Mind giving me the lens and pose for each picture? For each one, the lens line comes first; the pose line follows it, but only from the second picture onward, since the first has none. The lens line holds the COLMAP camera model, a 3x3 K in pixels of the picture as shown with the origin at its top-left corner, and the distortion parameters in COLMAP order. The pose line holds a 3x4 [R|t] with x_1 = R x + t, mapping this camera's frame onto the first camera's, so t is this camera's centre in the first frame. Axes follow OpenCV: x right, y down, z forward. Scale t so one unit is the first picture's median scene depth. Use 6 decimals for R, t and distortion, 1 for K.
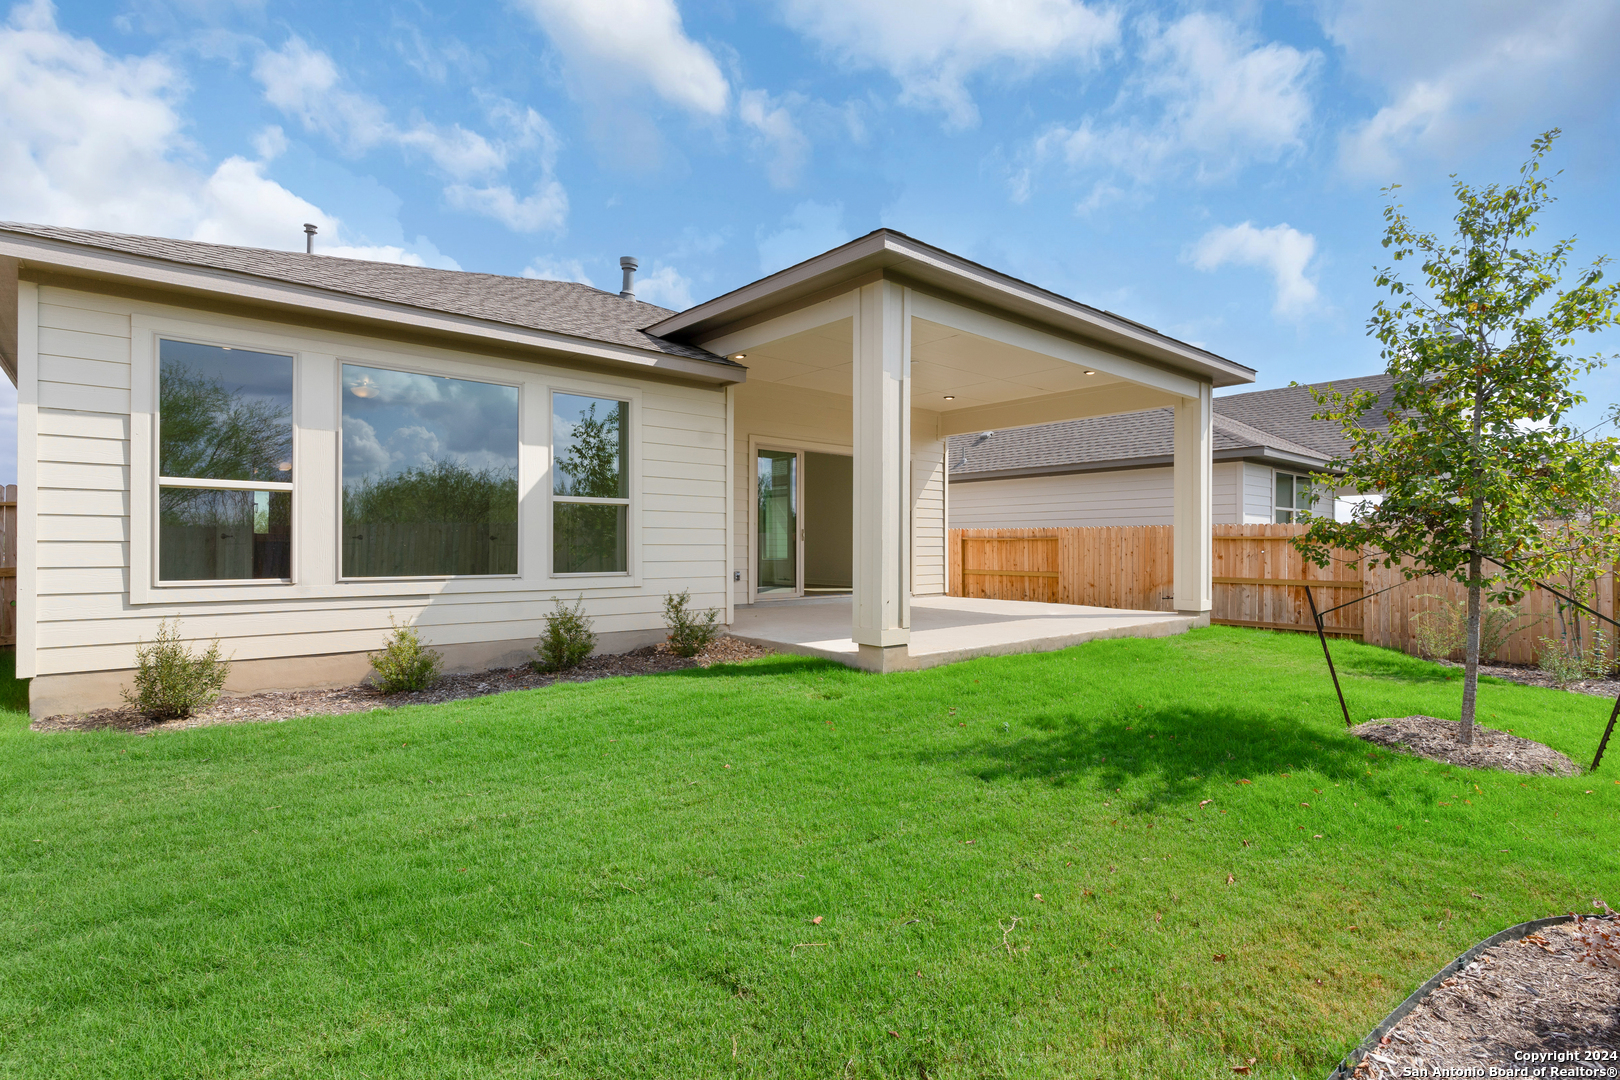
lens RADIAL K [[782.0, 0, 808.4], [0, 782.0, 545.2], [0, 0, 1]] dist [-0.003631, 0.000077]
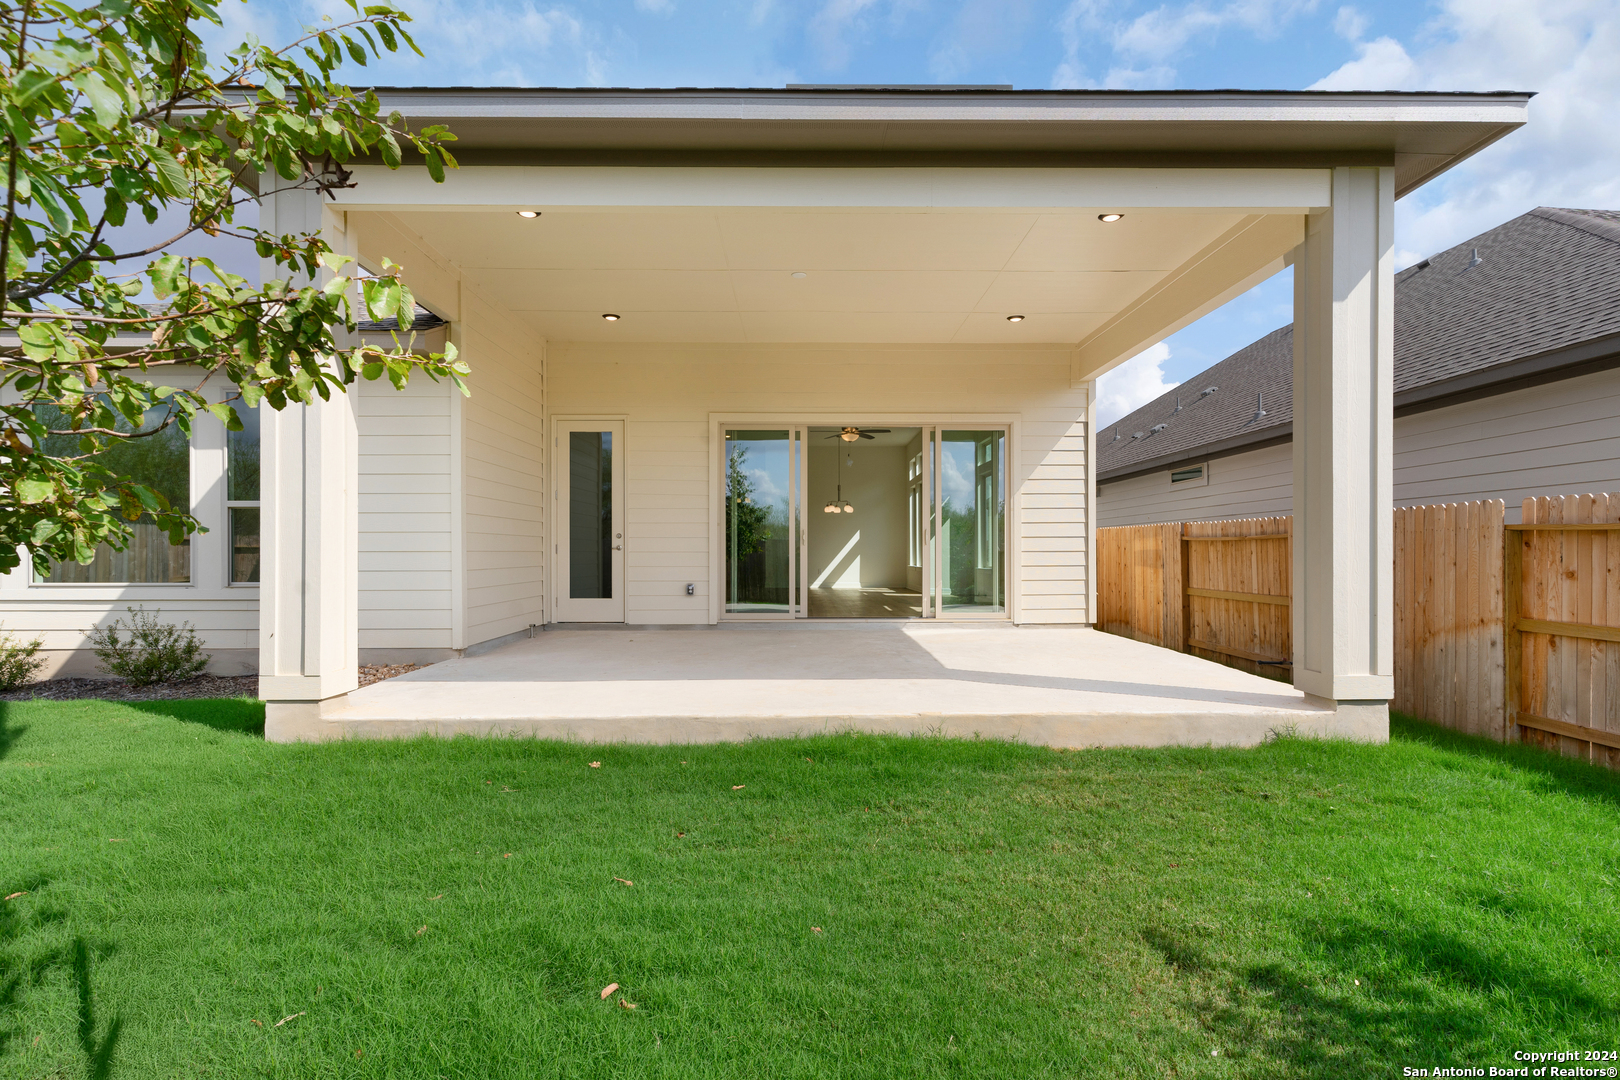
lens RADIAL K [[782.0, 0, 816.5], [0, 782.0, 543.2], [0, 0, 1]] dist [-0.003631, 0.000077]
pose [[0.771410, -0.010657, -0.636249, 0.459297], [0.004245, 0.999924, -0.011601, 0.001547], [0.636324, 0.006248, 0.771397, 0.404492]]
